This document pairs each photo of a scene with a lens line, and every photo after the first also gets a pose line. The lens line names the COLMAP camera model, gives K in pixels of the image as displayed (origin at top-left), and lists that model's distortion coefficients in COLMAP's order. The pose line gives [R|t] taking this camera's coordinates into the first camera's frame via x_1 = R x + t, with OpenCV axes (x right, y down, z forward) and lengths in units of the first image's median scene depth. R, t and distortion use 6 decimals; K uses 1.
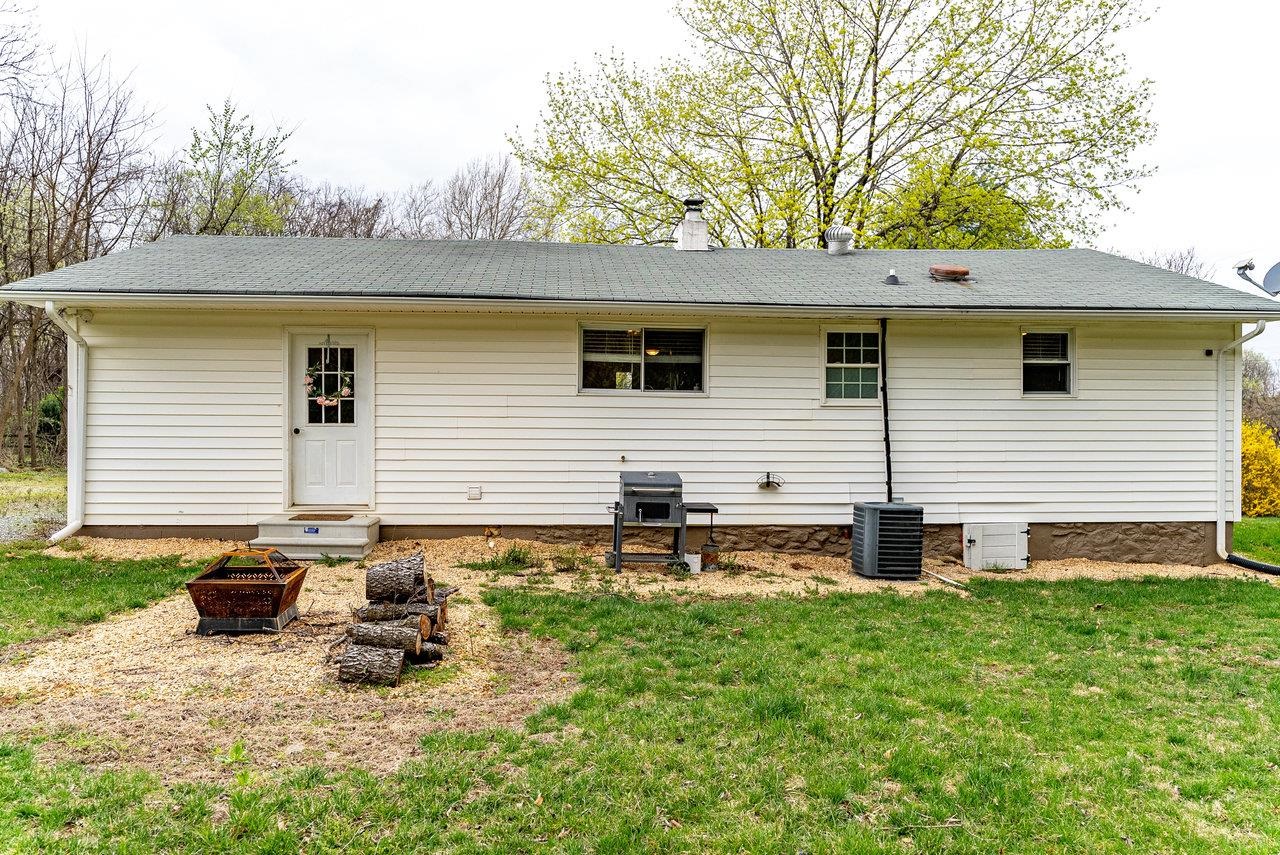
lens RADIAL K [[860.1, 0, 635.1], [0, 860.1, 424.4], [0, 0, 1]] dist [-0.009235, 0.003921]
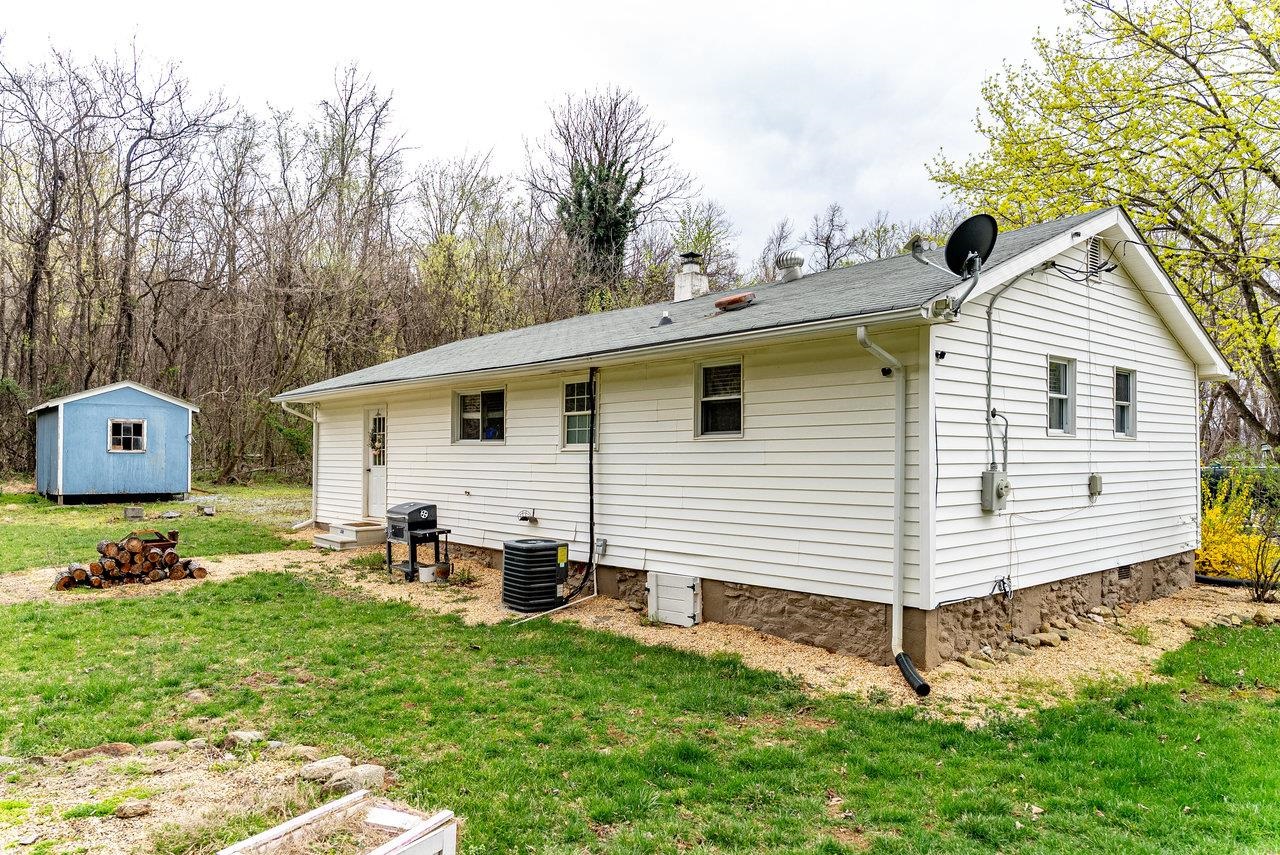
lens RADIAL K [[860.1, 0, 634.4], [0, 860.1, 441.6], [0, 0, 1]] dist [-0.009235, 0.003921]
pose [[0.607596, -0.017930, -0.794044, 1.159522], [0.009867, 0.999838, -0.015027, -0.016061], [0.794185, 0.001296, 0.607675, 0.401669]]
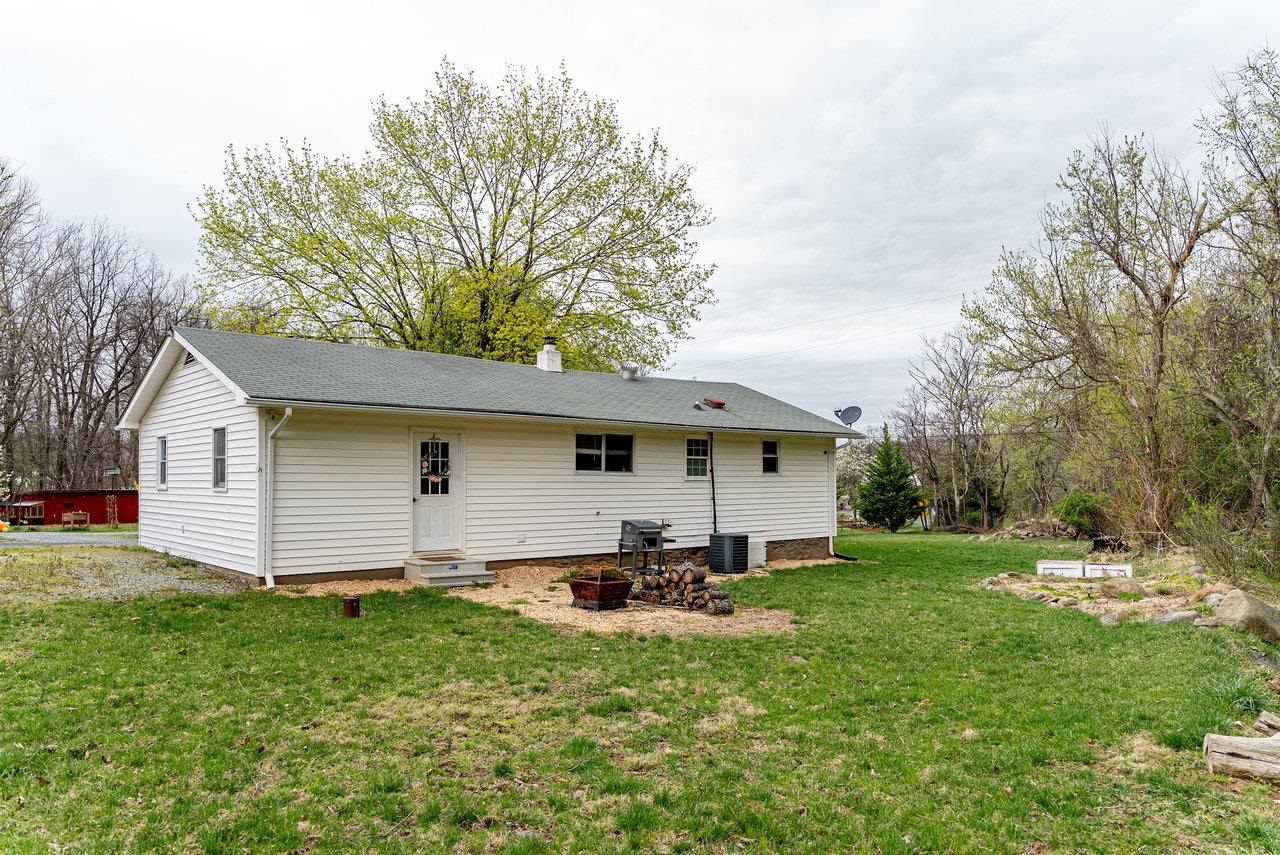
lens RADIAL K [[860.1, 0, 644.5], [0, 860.1, 430.0], [0, 0, 1]] dist [-0.009235, 0.003921]
pose [[0.794236, 0.031484, 0.606793, -0.931442], [-0.003898, 0.998900, -0.046726, -0.042068], [-0.607596, 0.034747, 0.793485, -0.360263]]
